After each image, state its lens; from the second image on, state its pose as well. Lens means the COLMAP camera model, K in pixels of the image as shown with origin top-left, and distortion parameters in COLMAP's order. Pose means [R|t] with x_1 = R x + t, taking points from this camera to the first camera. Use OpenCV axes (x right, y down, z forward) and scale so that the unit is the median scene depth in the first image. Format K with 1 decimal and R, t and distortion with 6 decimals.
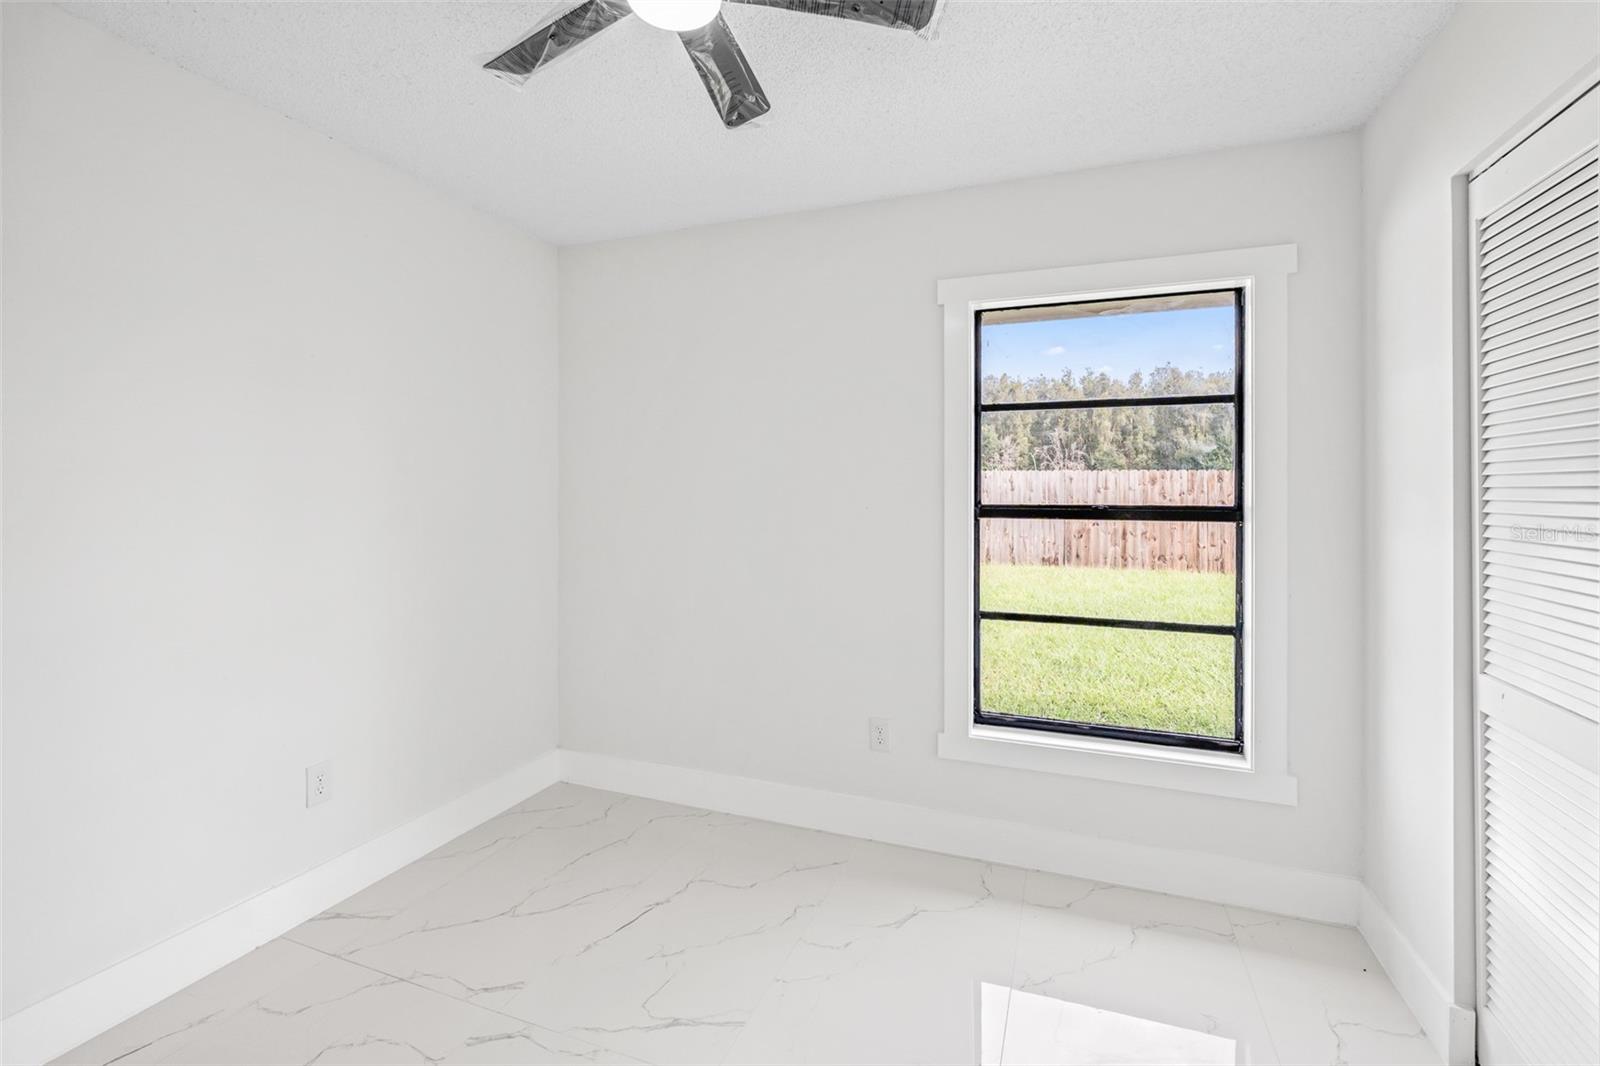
lens RADIAL K [[724.8, 0, 797.6], [0, 724.8, 490.0], [0, 0, 1]] dist [-0.008291, 0.000504]
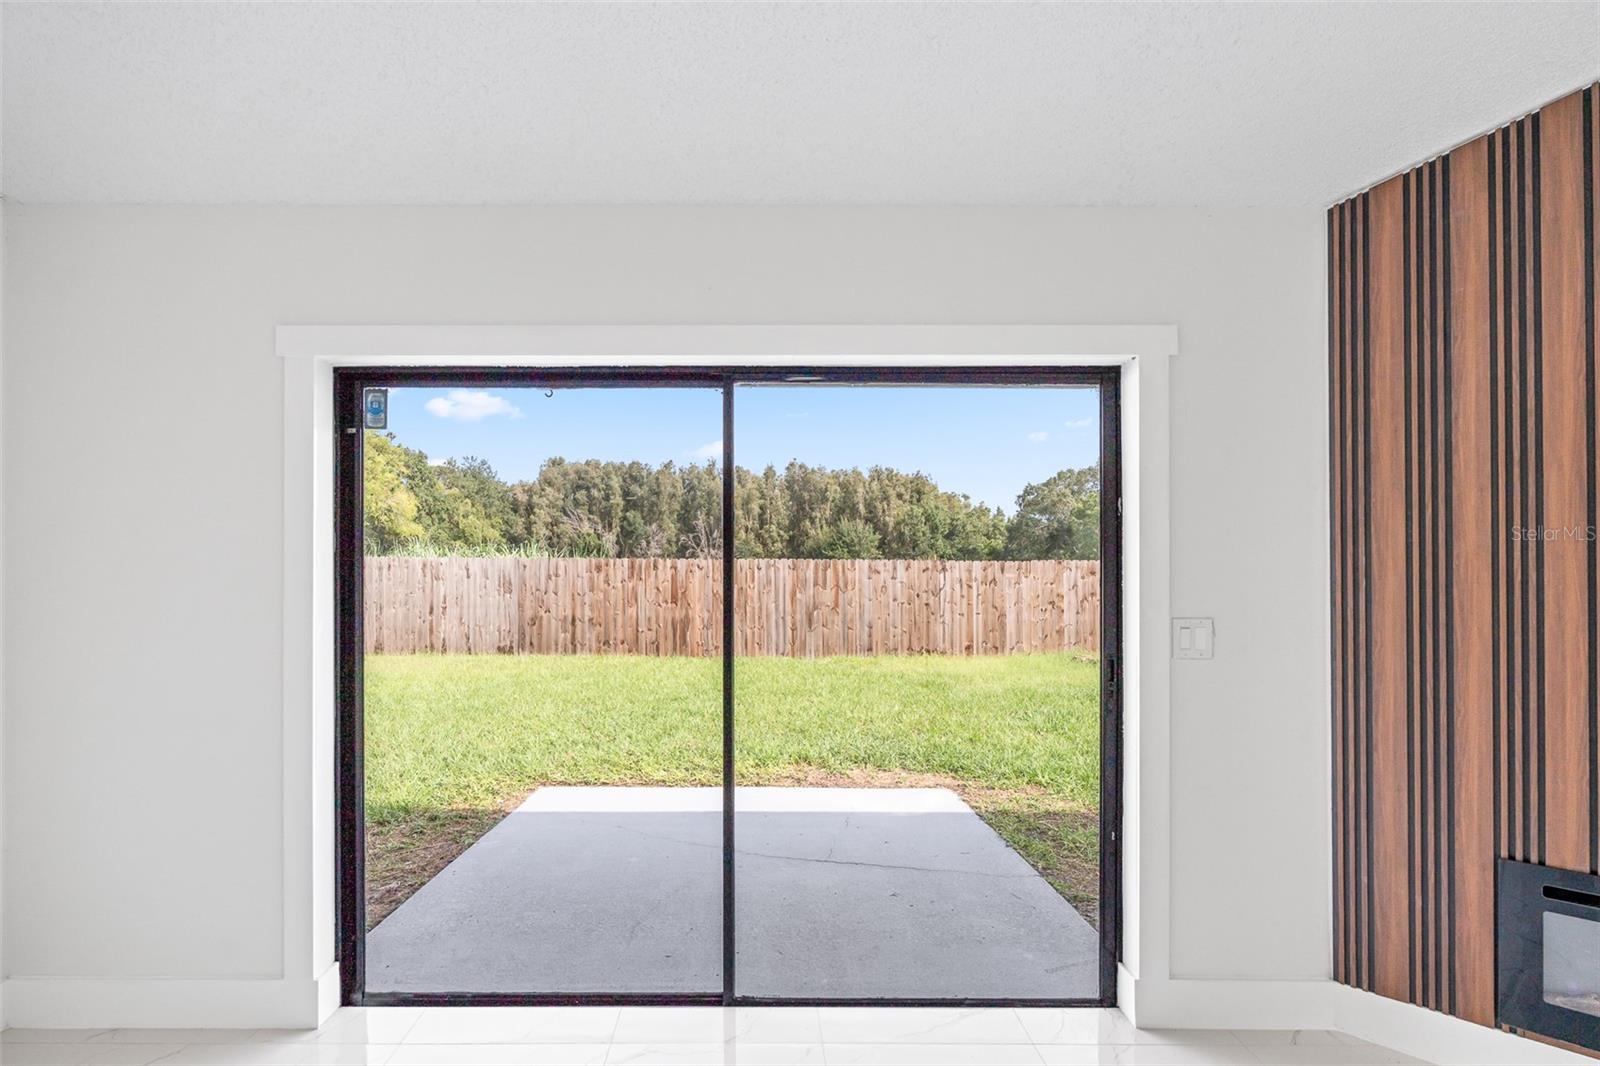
lens RADIAL K [[758.0, 0, 753.6], [0, 758.0, 565.2], [0, 0, 1]] dist [-0.004947, 0.000676]
pose [[0.927001, 0.005487, 0.375019, 0.270122], [0.000448, 0.999876, -0.015736, -0.000180], [-0.375058, 0.014755, 0.926884, -0.083839]]
